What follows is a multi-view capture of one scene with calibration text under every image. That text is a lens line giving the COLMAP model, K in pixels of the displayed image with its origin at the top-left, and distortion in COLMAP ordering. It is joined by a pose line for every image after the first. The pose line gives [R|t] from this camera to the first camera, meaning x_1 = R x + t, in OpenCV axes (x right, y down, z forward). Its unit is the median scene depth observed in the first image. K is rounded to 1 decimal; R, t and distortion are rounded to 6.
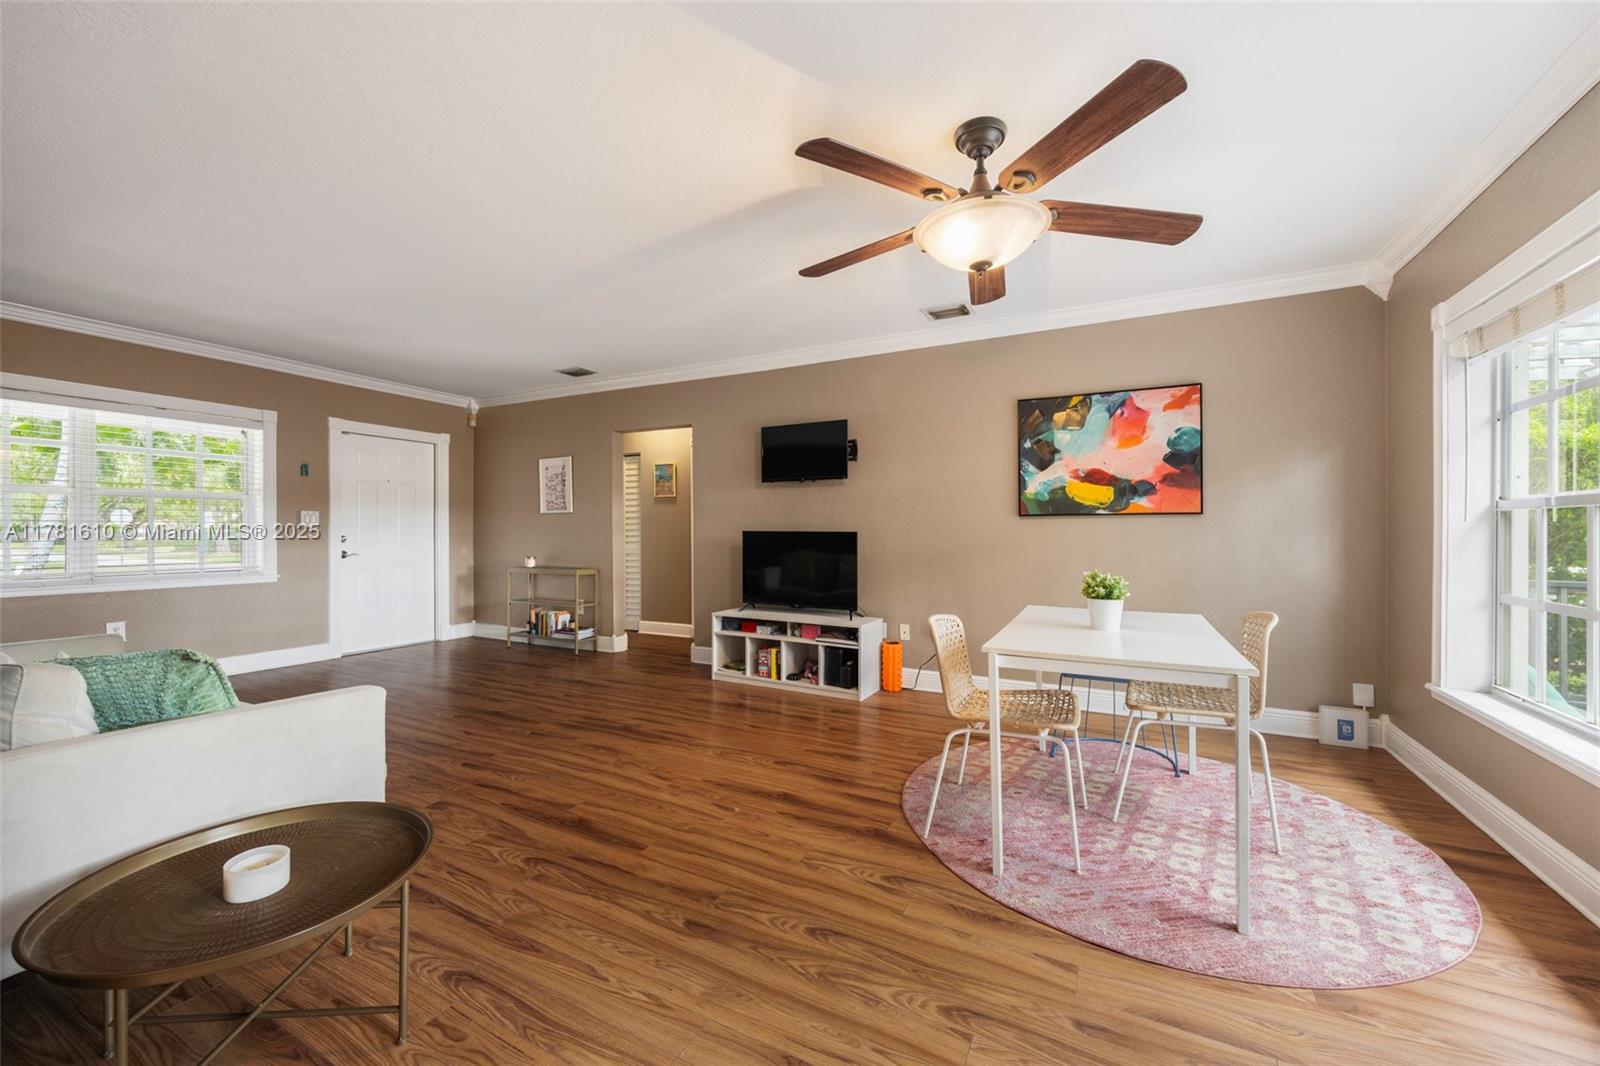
lens RADIAL K [[591.0, 0, 821.5], [0, 591.0, 531.0], [0, 0, 1]] dist [-0.001639, -0.000220]
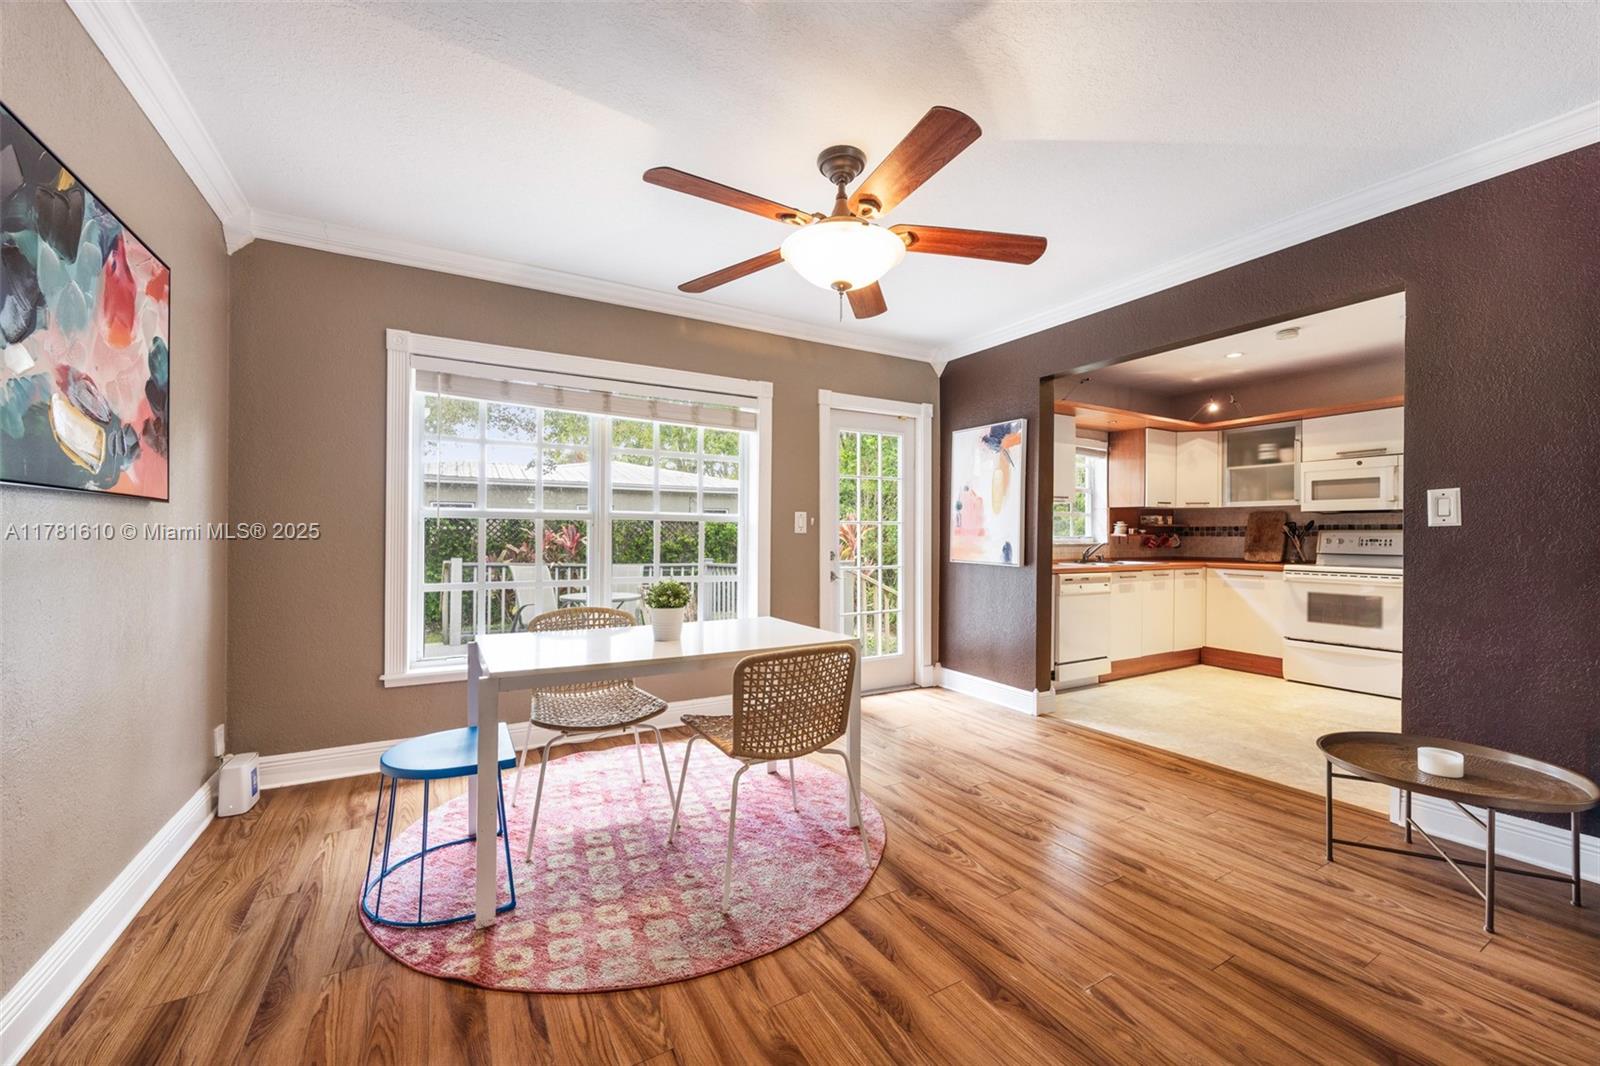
lens RADIAL K [[591.0, 0, 805.5], [0, 591.0, 536.1], [0, 0, 1]] dist [-0.001639, -0.000220]
pose [[-0.806573, -0.005880, 0.591105, -0.269495], [-0.005986, 0.999981, 0.001779, -0.004693], [-0.591104, -0.002103, -0.806593, 1.684071]]
